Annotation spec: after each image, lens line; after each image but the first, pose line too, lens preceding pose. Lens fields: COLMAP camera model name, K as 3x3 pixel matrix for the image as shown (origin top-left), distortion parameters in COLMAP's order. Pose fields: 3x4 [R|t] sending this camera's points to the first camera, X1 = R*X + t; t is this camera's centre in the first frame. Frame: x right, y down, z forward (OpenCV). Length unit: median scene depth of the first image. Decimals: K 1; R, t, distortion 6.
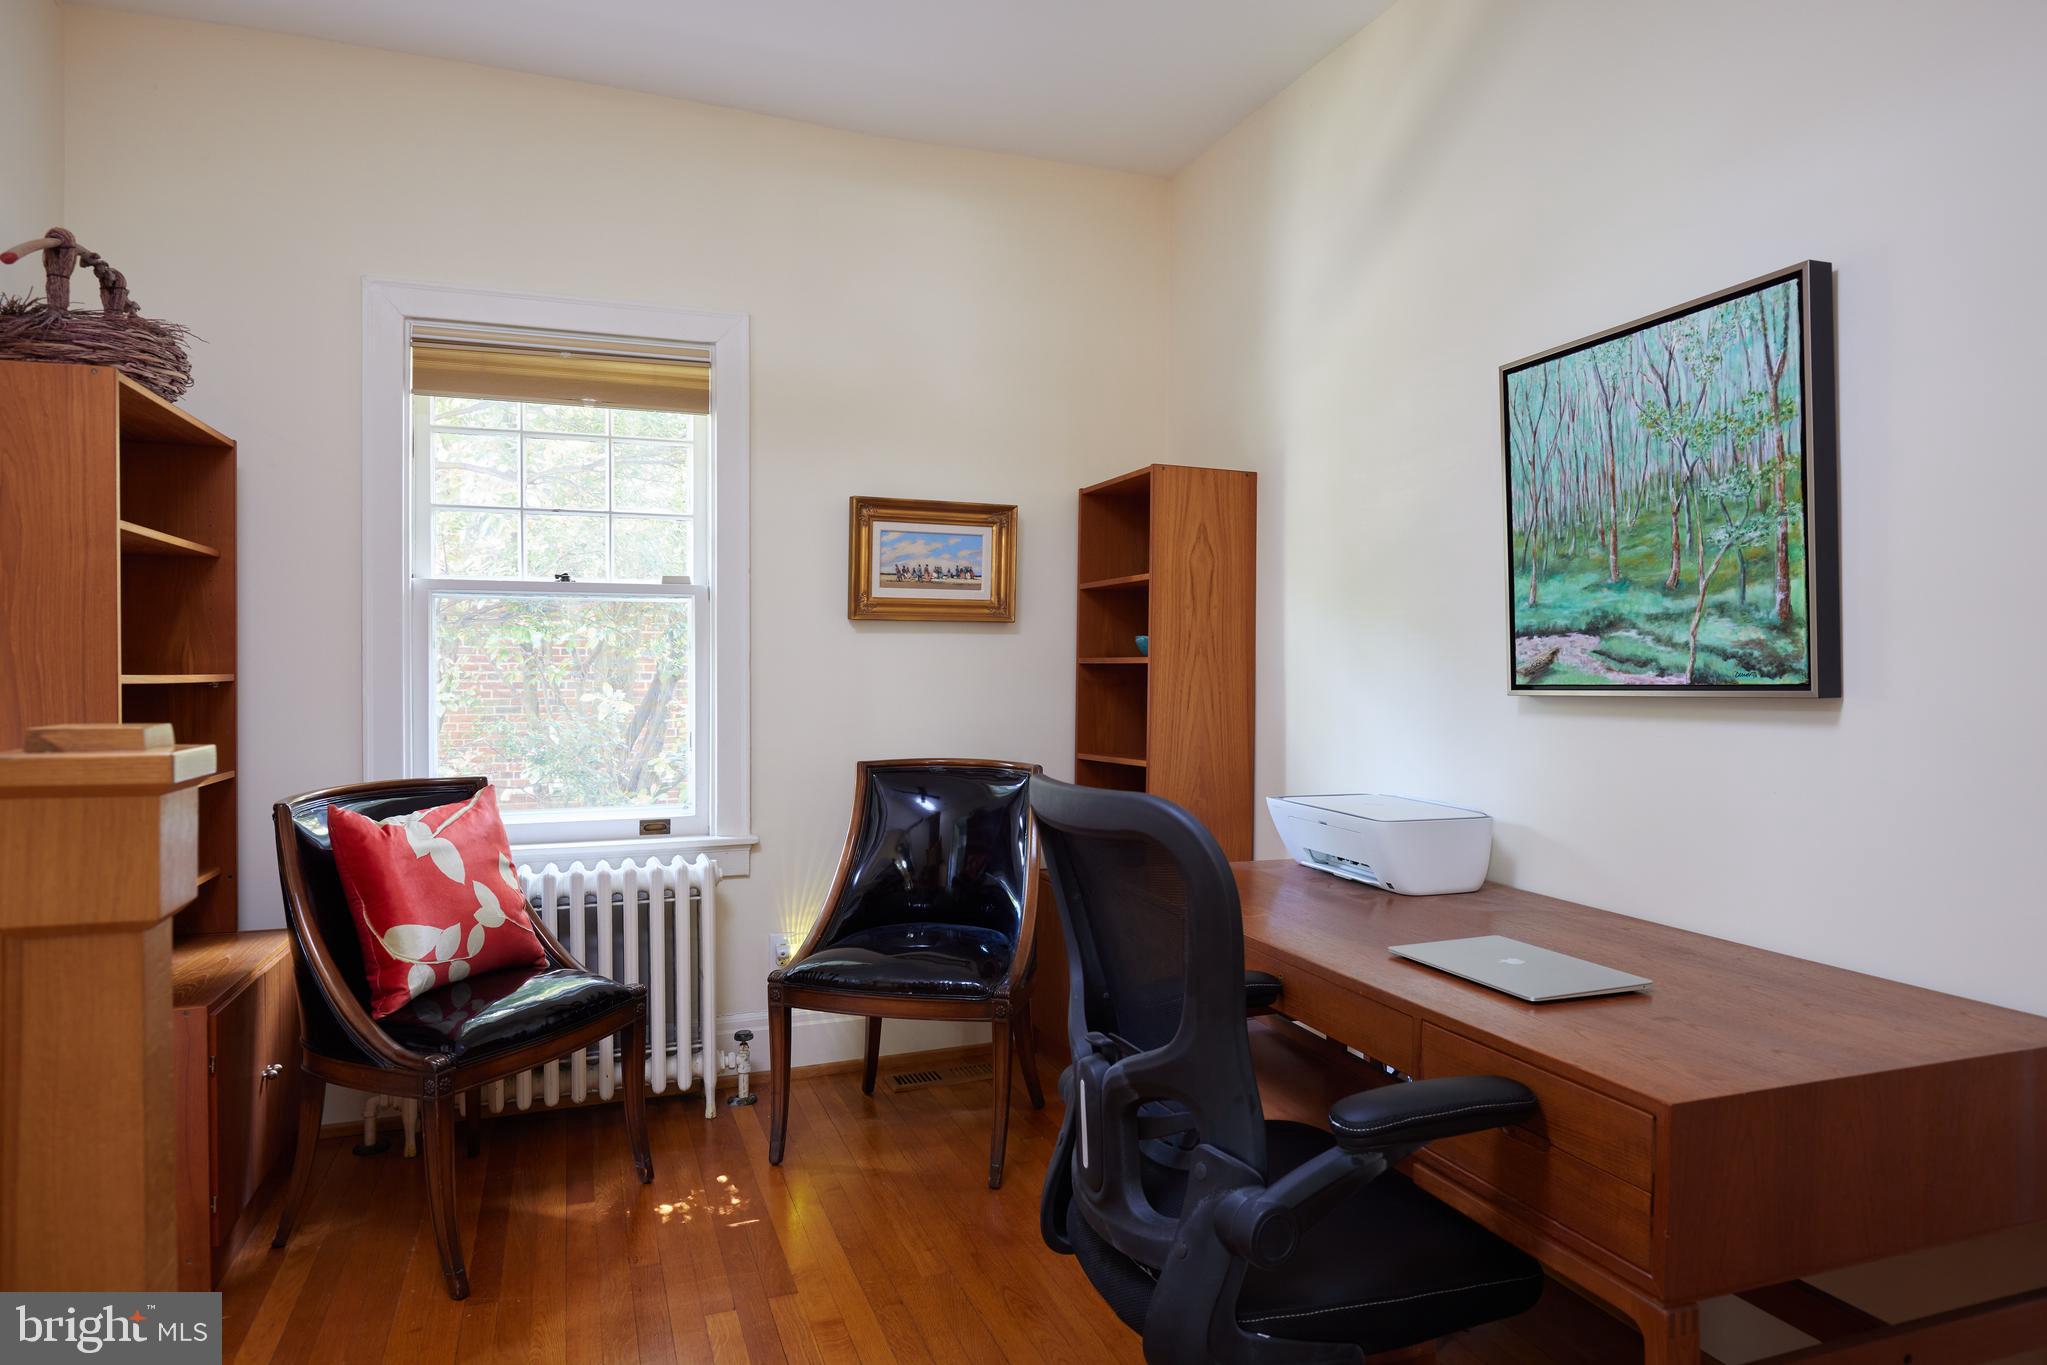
lens RADIAL K [[1263.2, 0, 1027.6], [0, 1263.2, 676.8], [0, 0, 1]] dist [0.005527, 0.000564]
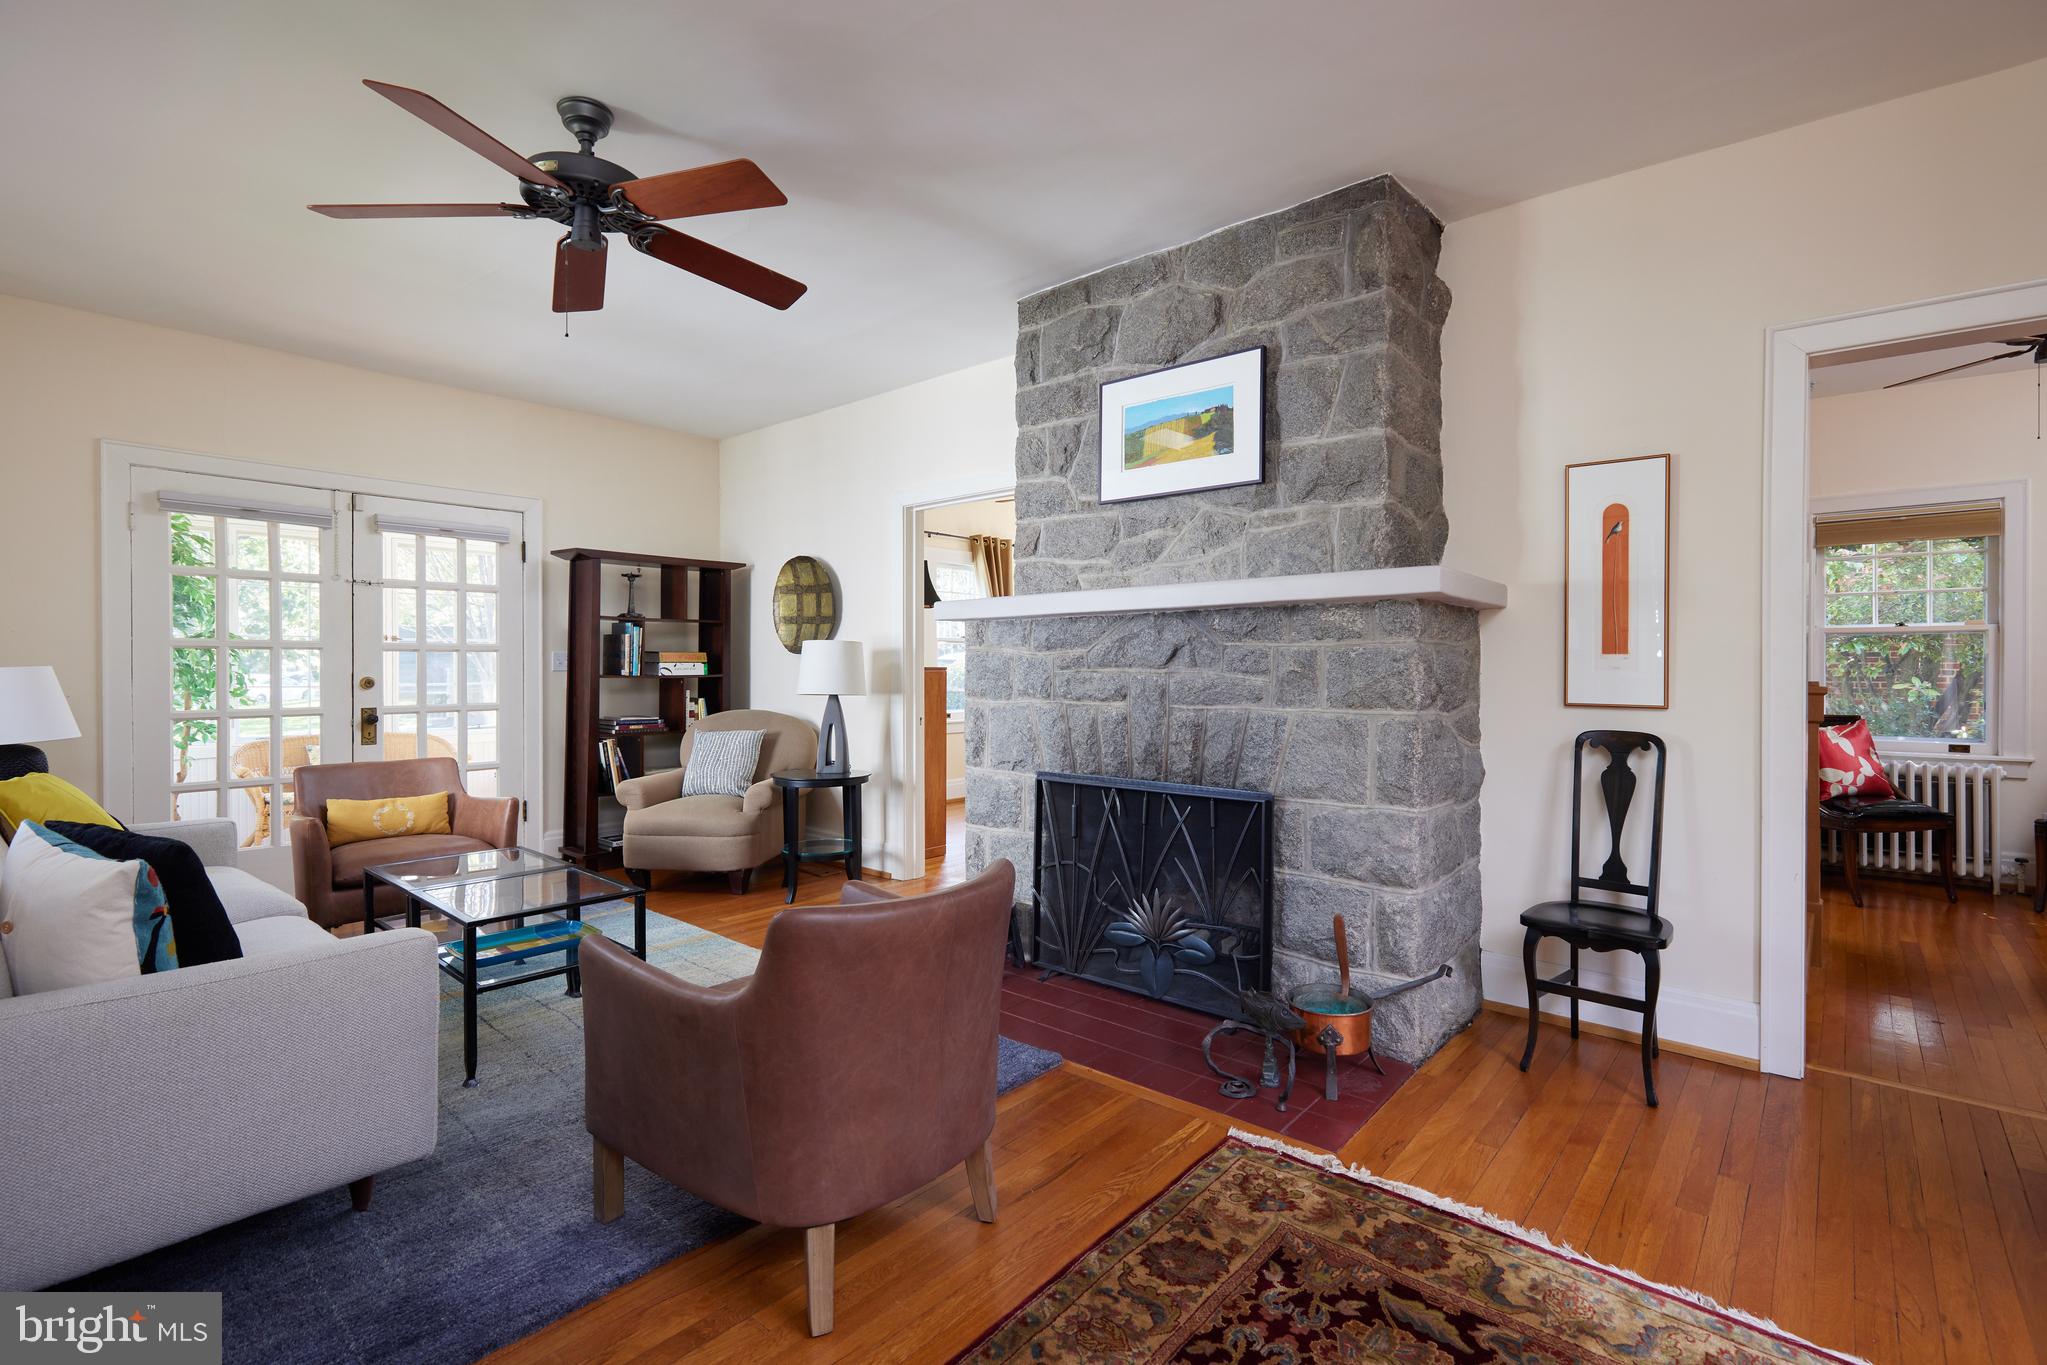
lens RADIAL K [[949.0, 0, 1023.2], [0, 949.0, 673.6], [0, 0, 1]] dist [0.012393, -0.000604]
pose [[0.490370, -0.000108, -0.871514, 0.359636], [0.000308, 1.000000, 0.000049, 0.000357], [0.871514, -0.000292, 0.490370, -1.229680]]
